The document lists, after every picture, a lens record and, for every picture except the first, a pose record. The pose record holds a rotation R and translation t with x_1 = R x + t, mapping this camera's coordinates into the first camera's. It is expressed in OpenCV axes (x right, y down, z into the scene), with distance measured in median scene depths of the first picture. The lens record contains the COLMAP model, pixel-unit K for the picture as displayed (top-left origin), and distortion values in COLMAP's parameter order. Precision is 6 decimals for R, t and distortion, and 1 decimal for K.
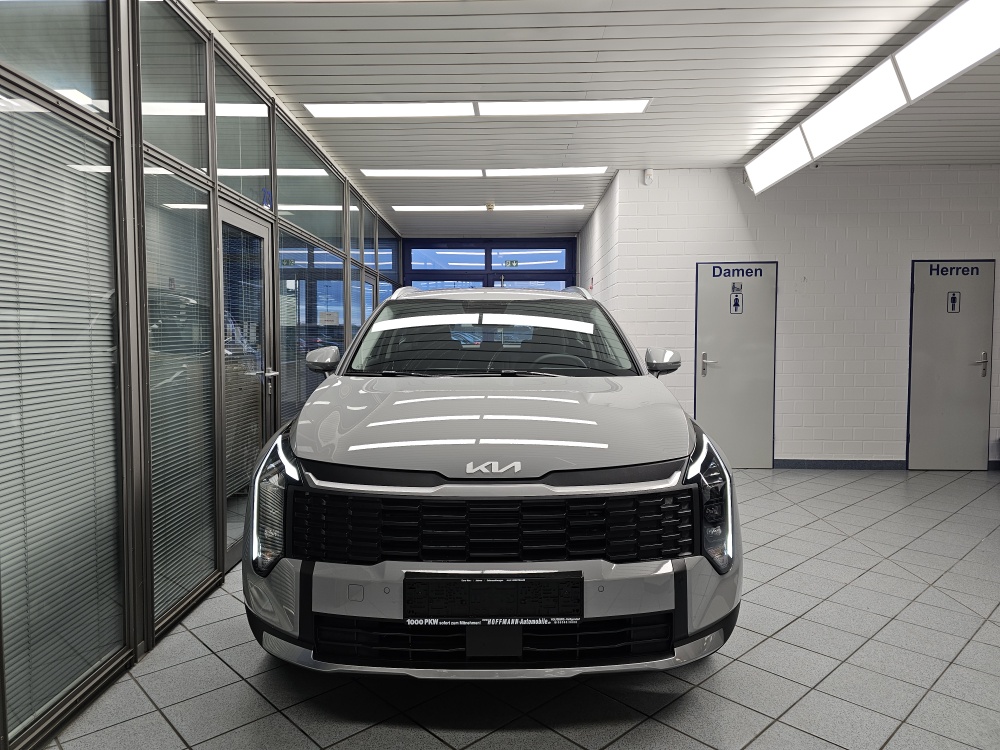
lens RADIAL K [[675.8, 0, 502.3], [0, 675.8, 369.5], [0, 0, 1]] dist [0.049063, -0.047283]
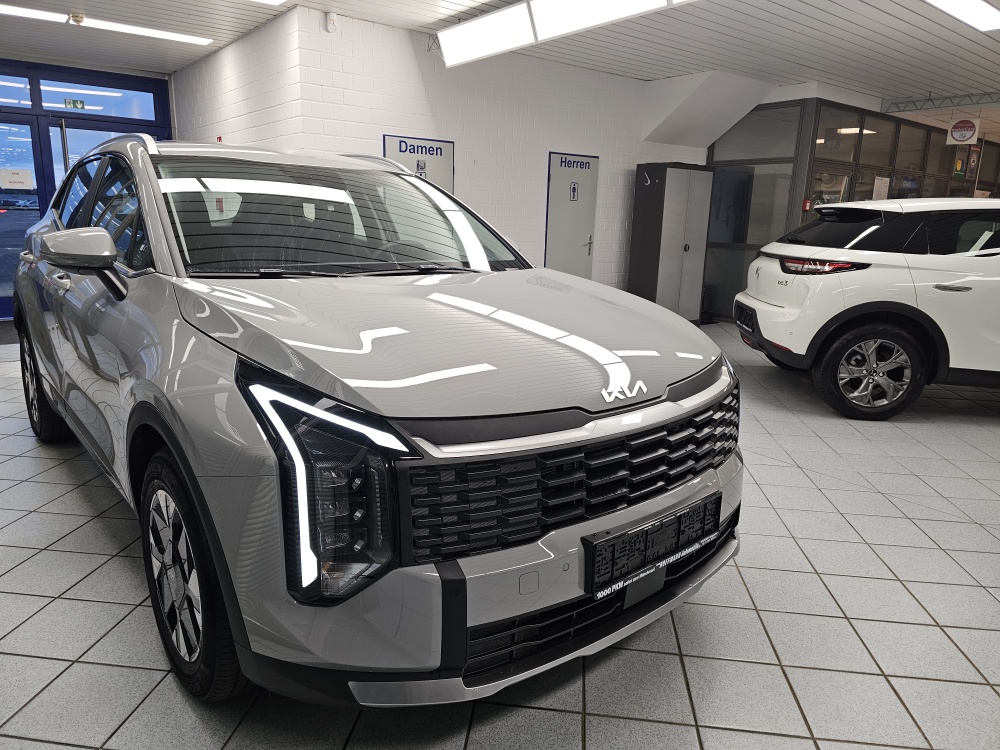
lens RADIAL K [[675.8, 0, 502.3], [0, 675.8, 369.5], [0, 0, 1]] dist [0.049063, -0.047283]
pose [[0.764587, -0.121061, 0.633050, -0.215319], [0.003976, 0.983069, 0.183195, -0.011672], [-0.644509, -0.137551, 0.752122, 0.156138]]
